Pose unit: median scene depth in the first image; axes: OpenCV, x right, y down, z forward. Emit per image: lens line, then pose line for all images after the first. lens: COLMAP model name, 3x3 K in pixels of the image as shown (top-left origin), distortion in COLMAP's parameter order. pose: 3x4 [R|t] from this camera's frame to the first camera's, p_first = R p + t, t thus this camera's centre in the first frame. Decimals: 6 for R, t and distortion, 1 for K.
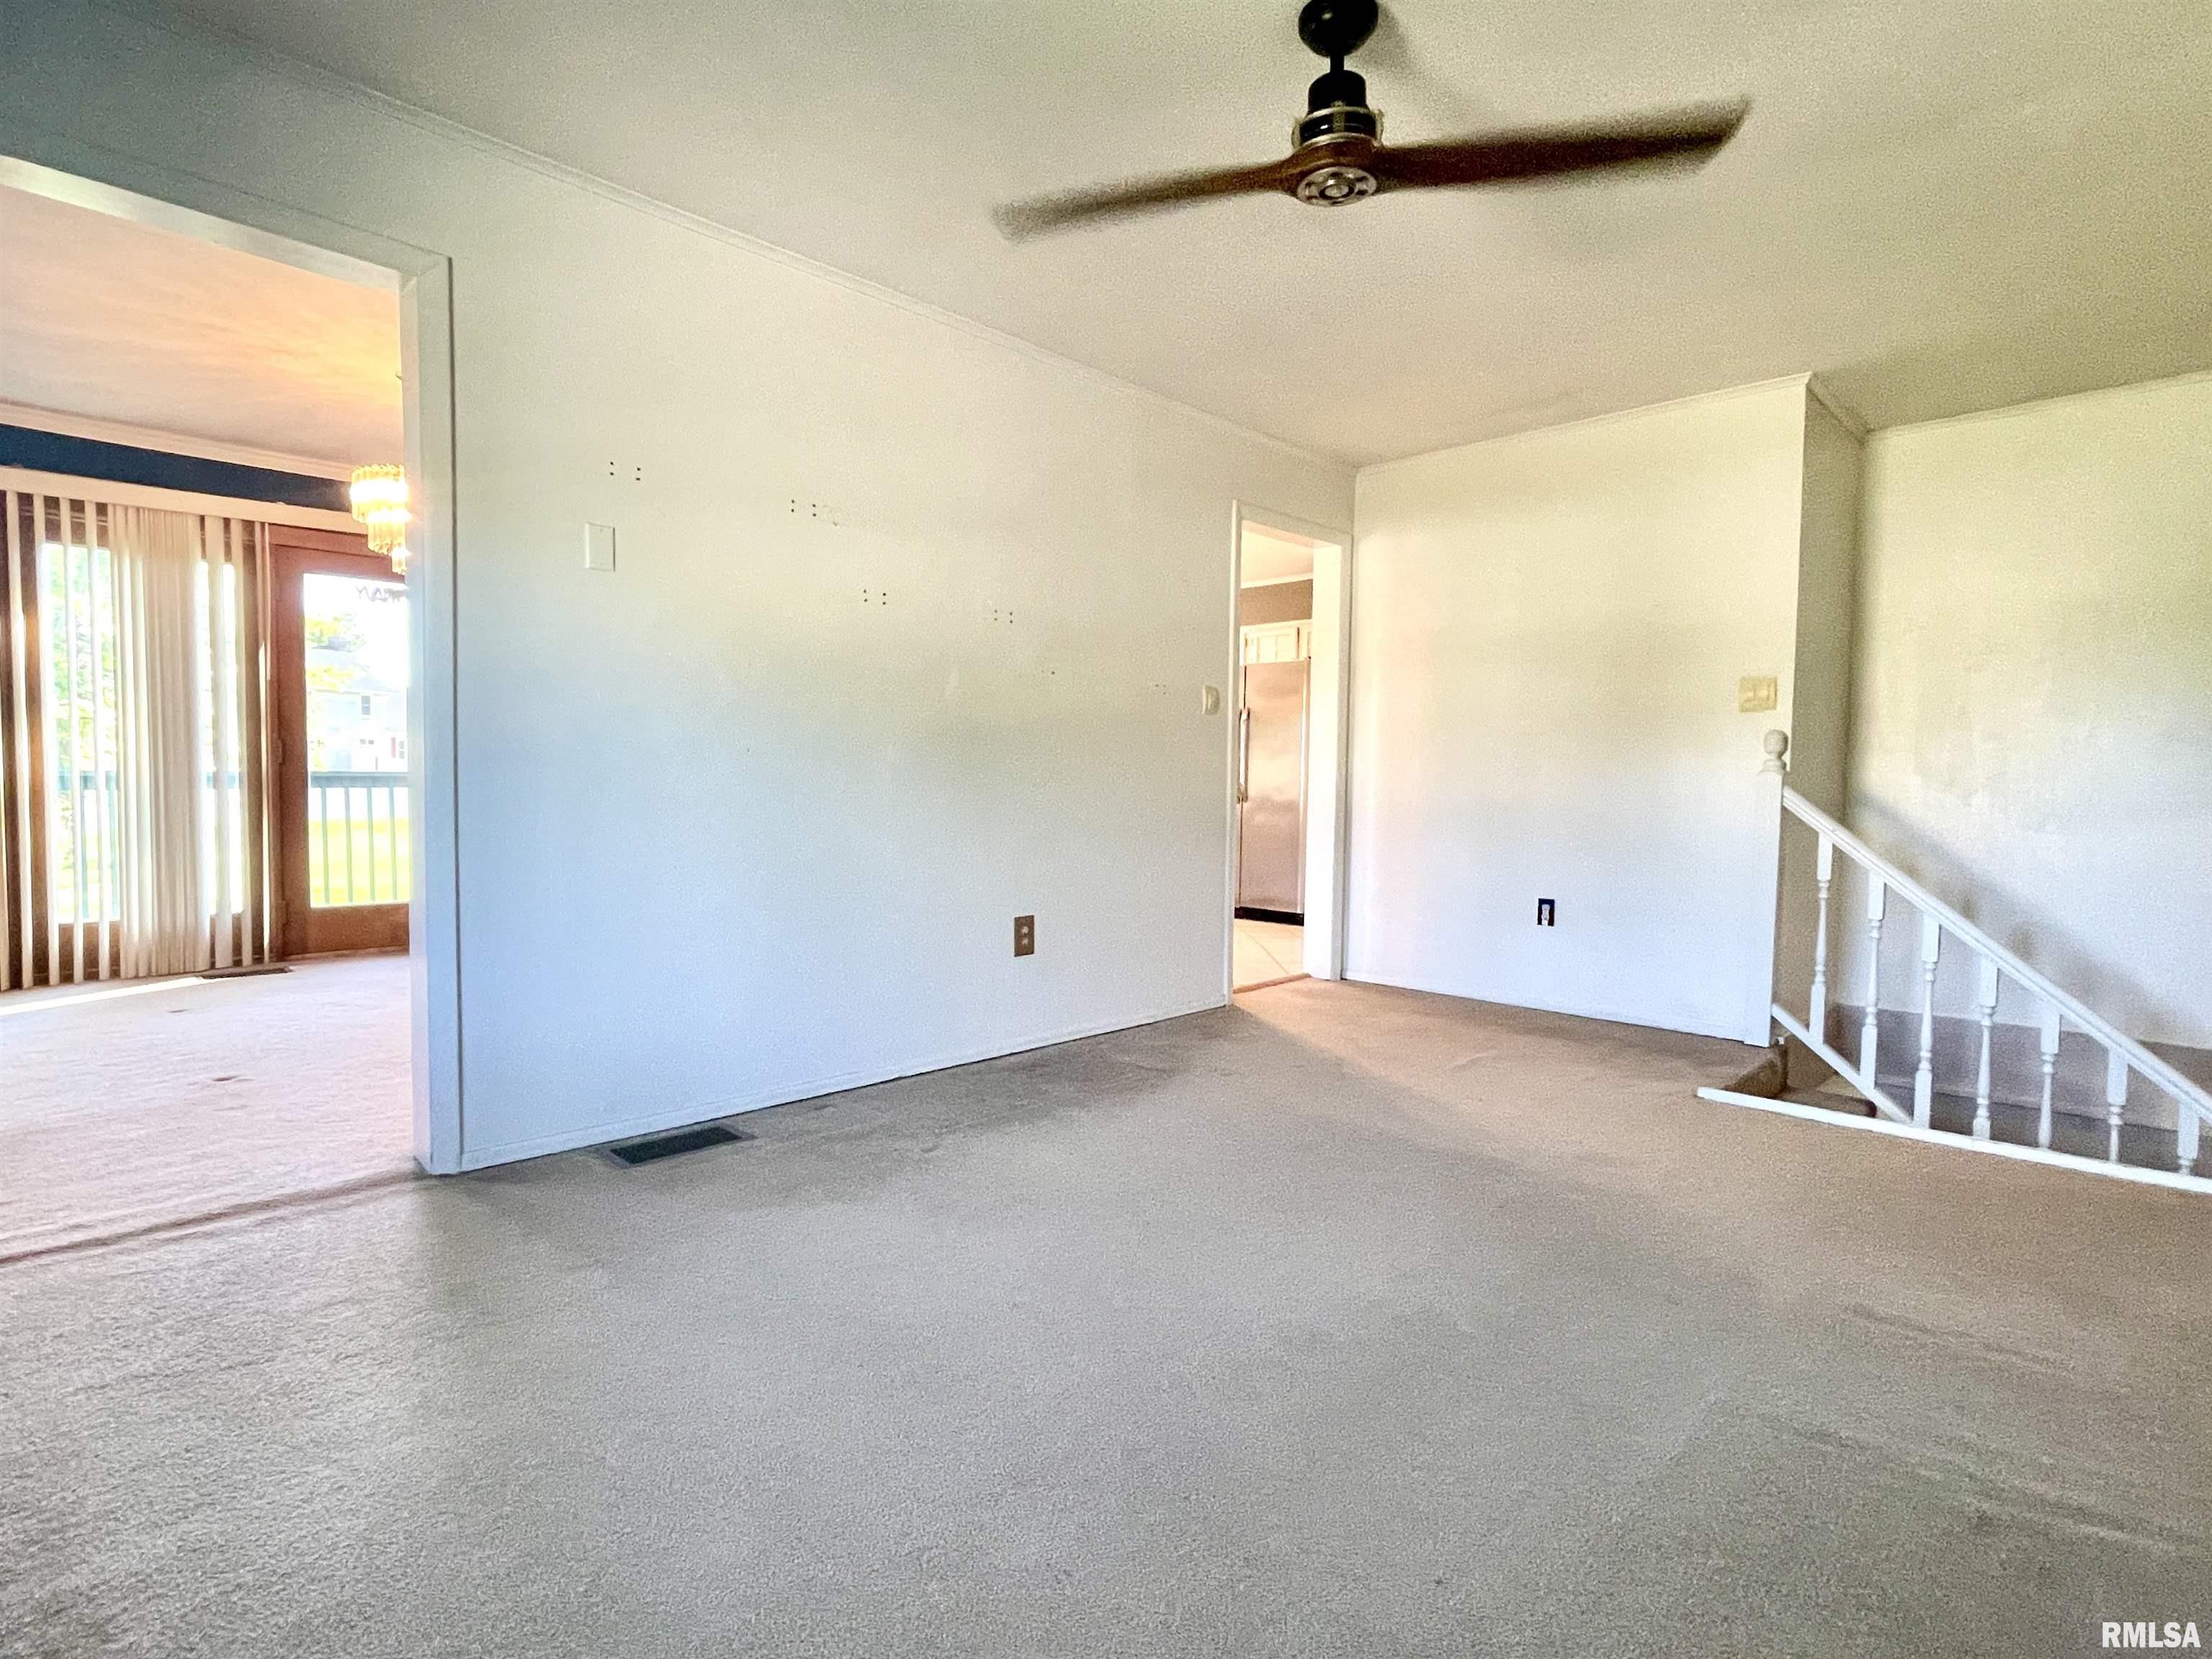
lens RADIAL K [[1100.6, 0, 1111.4], [0, 1100.6, 828.7], [0, 0, 1]] dist [-0.003279, -0.000633]
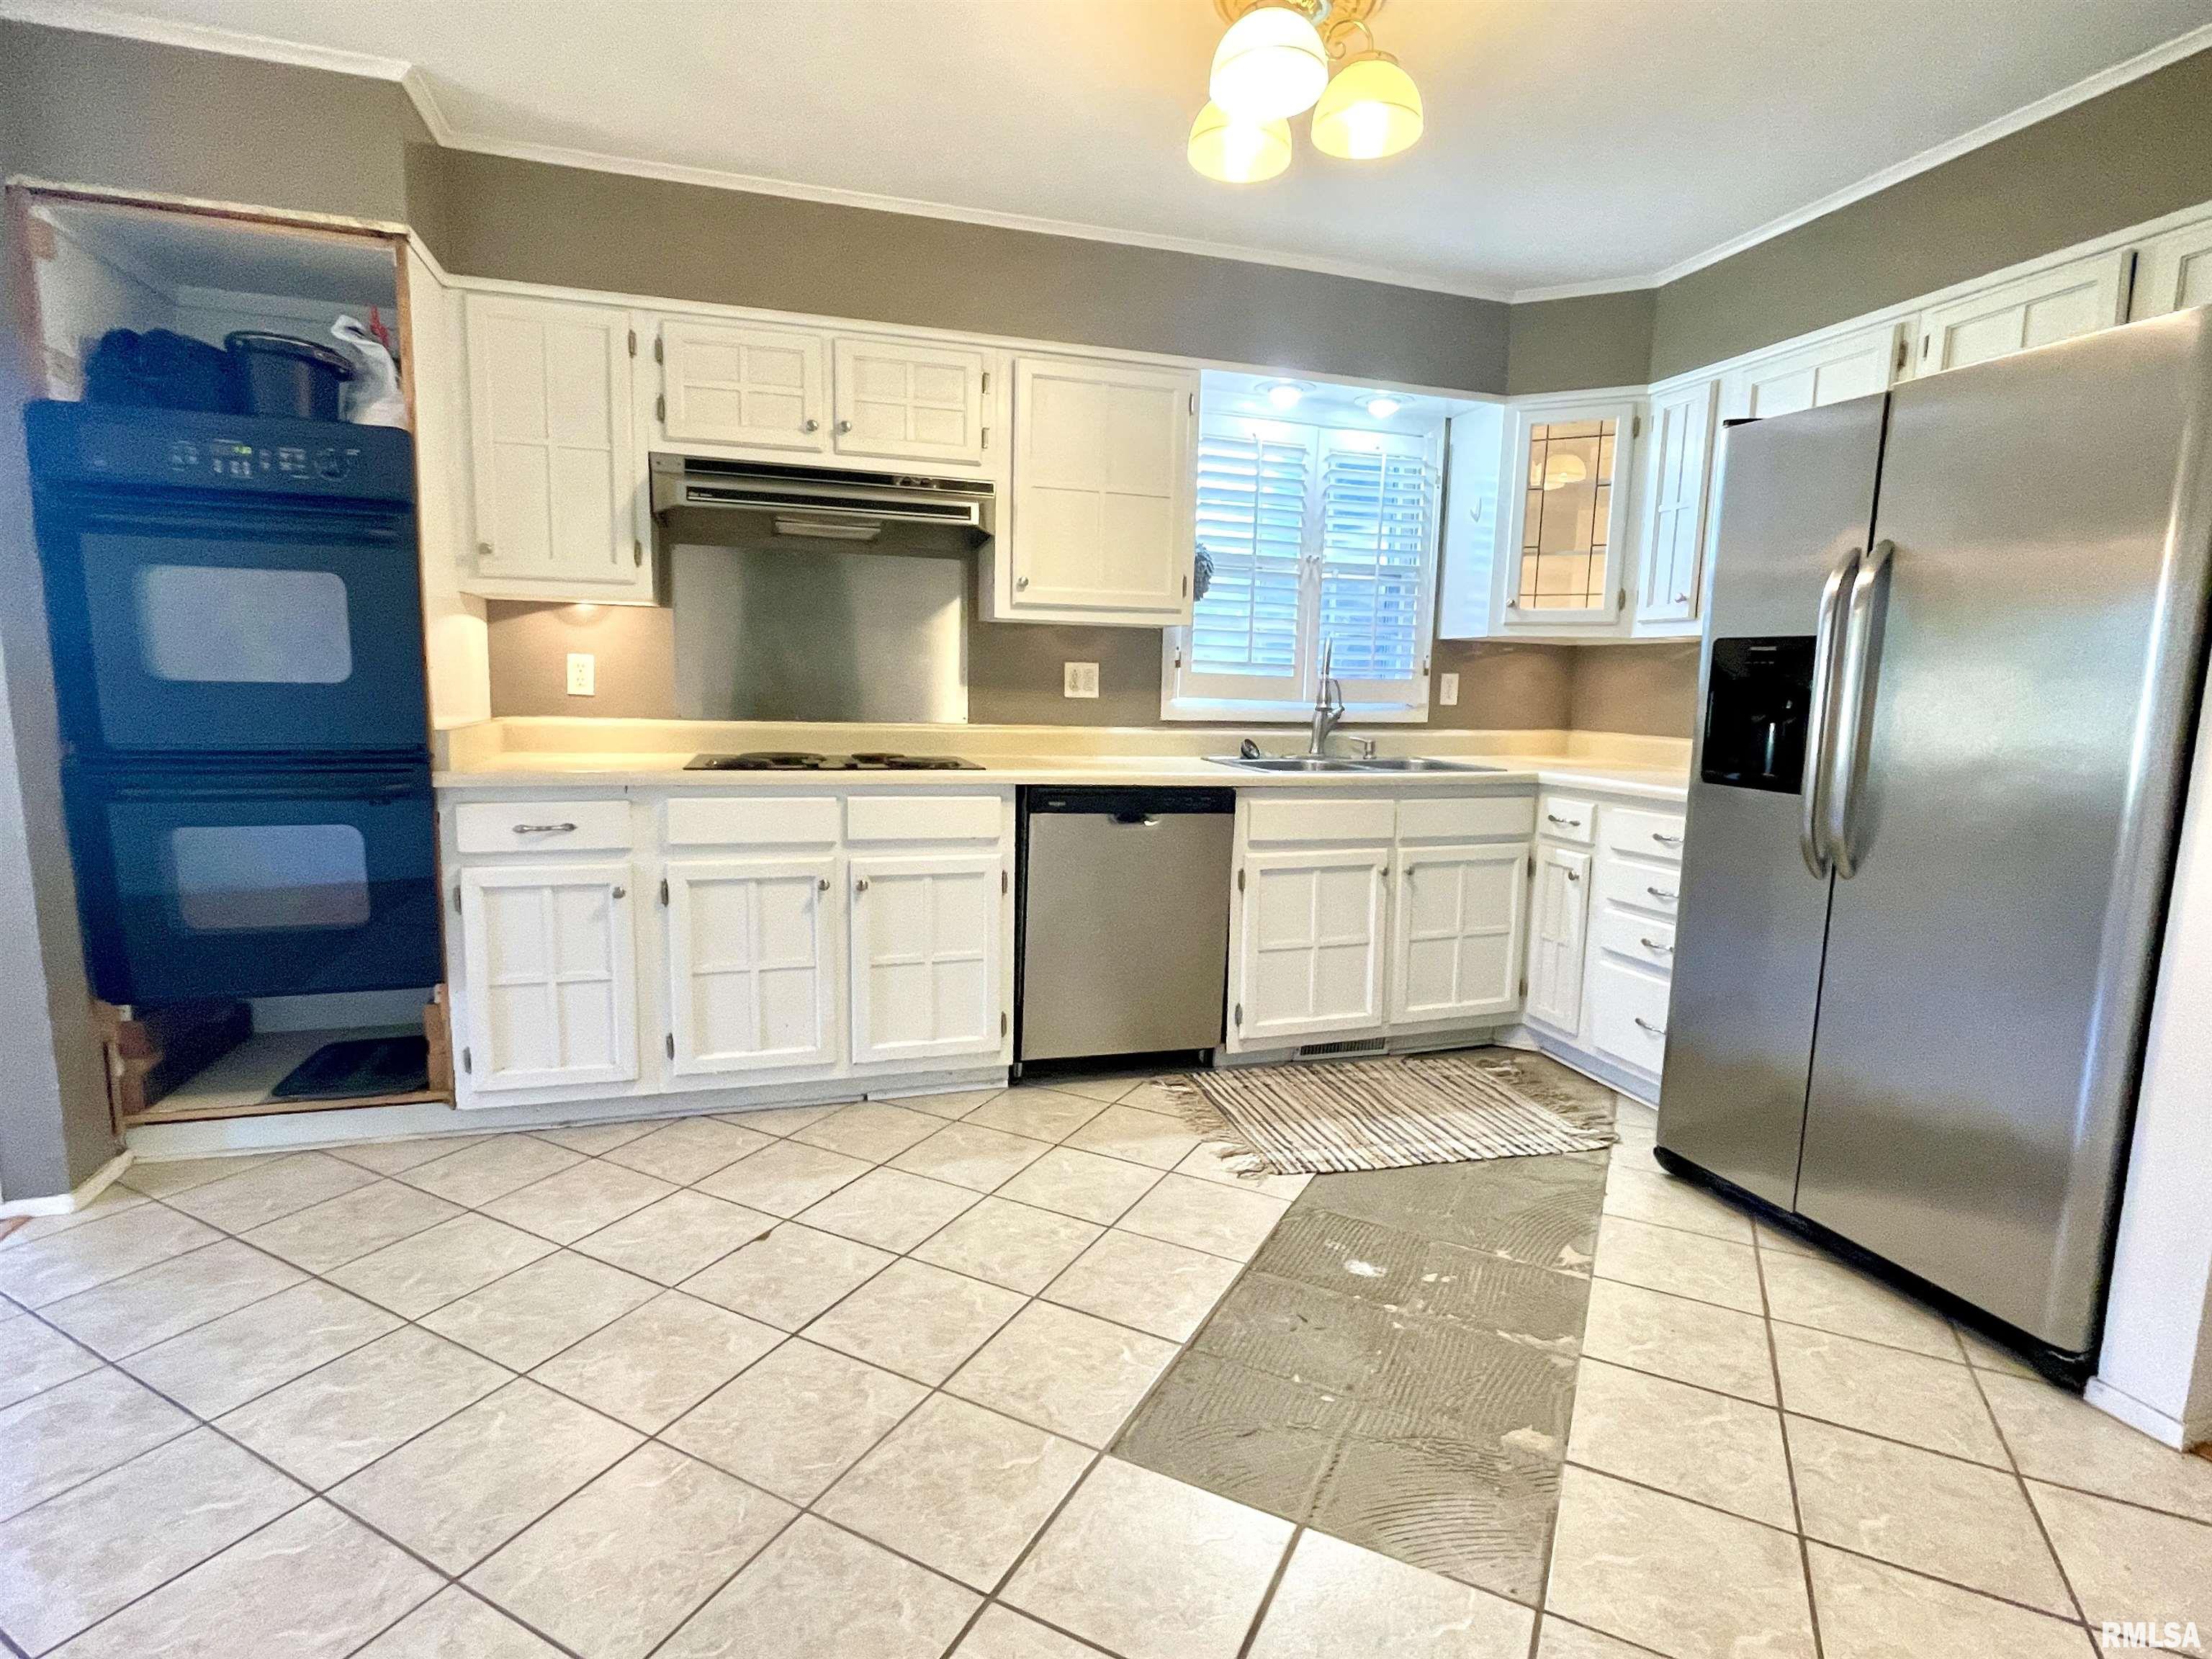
lens RADIAL K [[1100.6, 0, 1111.4], [0, 1100.6, 828.7], [0, 0, 1]] dist [-0.003279, -0.000633]
pose [[0.878640, 0.064767, -0.473072, 0.133015], [-0.029926, 0.996280, 0.080816, -0.080471], [0.476547, -0.056850, 0.877309, 0.981769]]
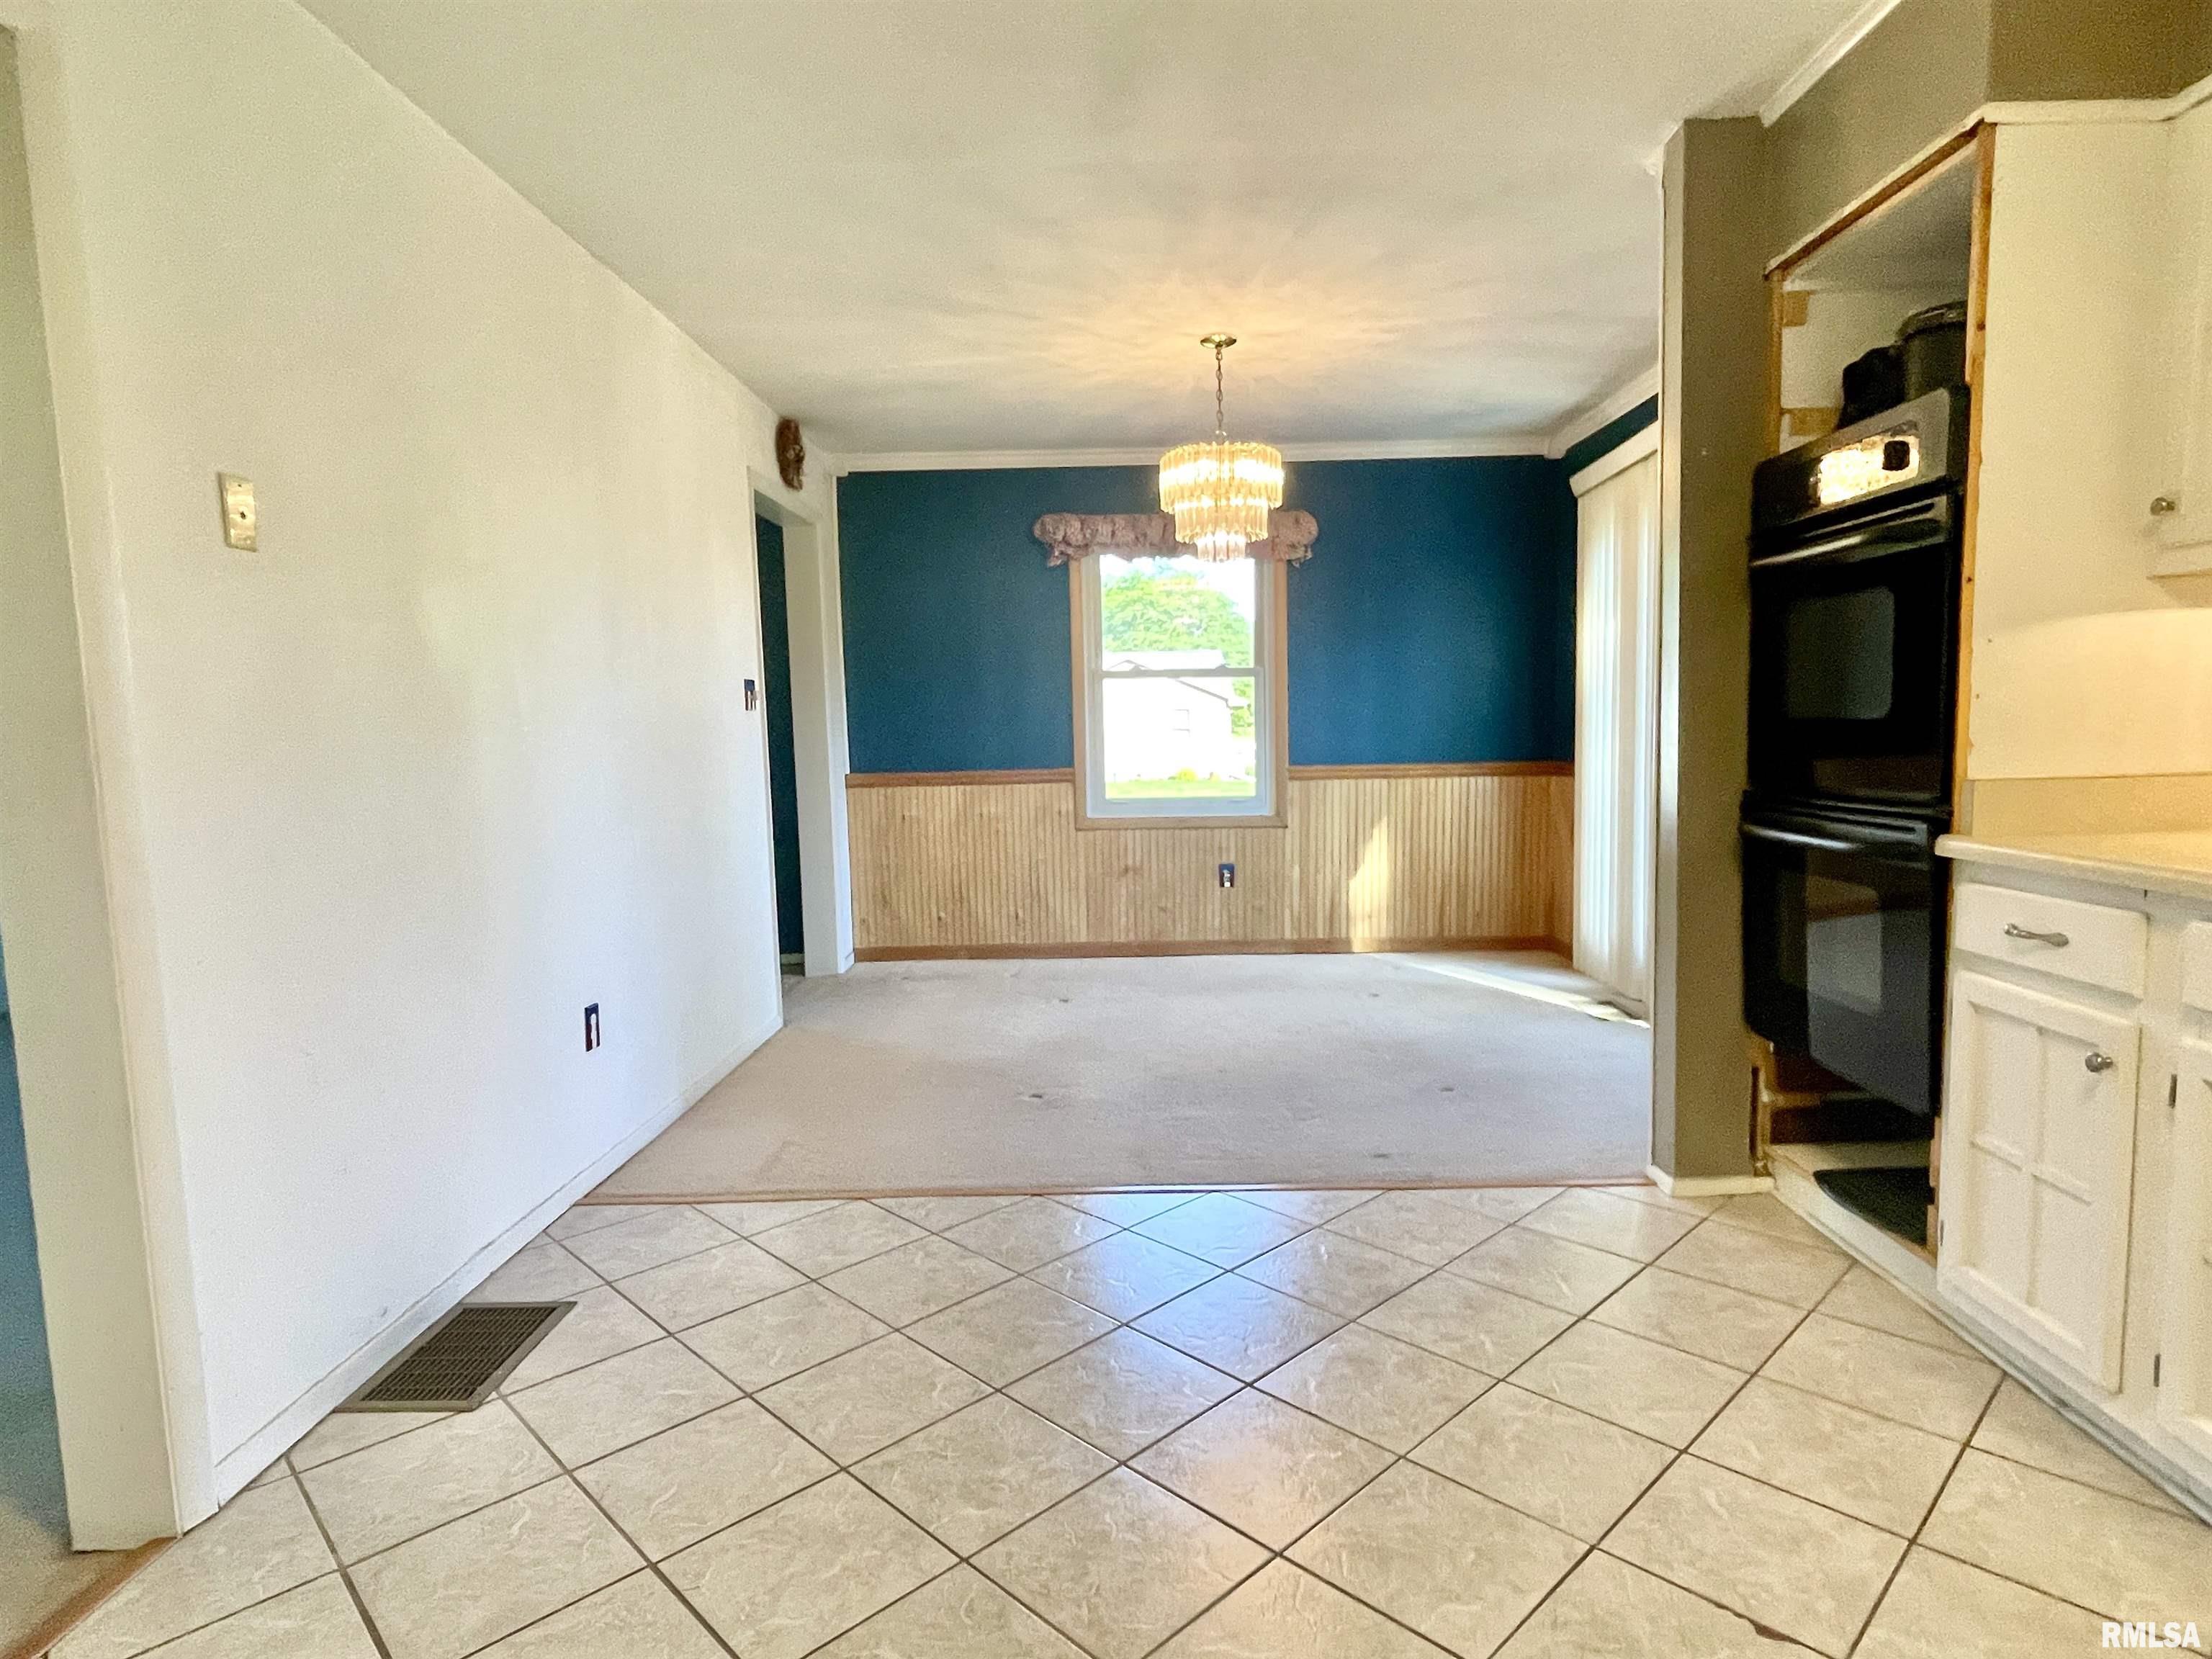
lens RADIAL K [[1227.2, 0, 1114.0], [0, 1227.2, 837.2], [0, 0, 1]] dist [0.001239, 0.000626]
pose [[-0.731156, 0.064337, -0.679170, 0.114800], [-0.022102, 0.992787, 0.117839, -0.099065], [0.681853, 0.101169, -0.724460, 1.390581]]
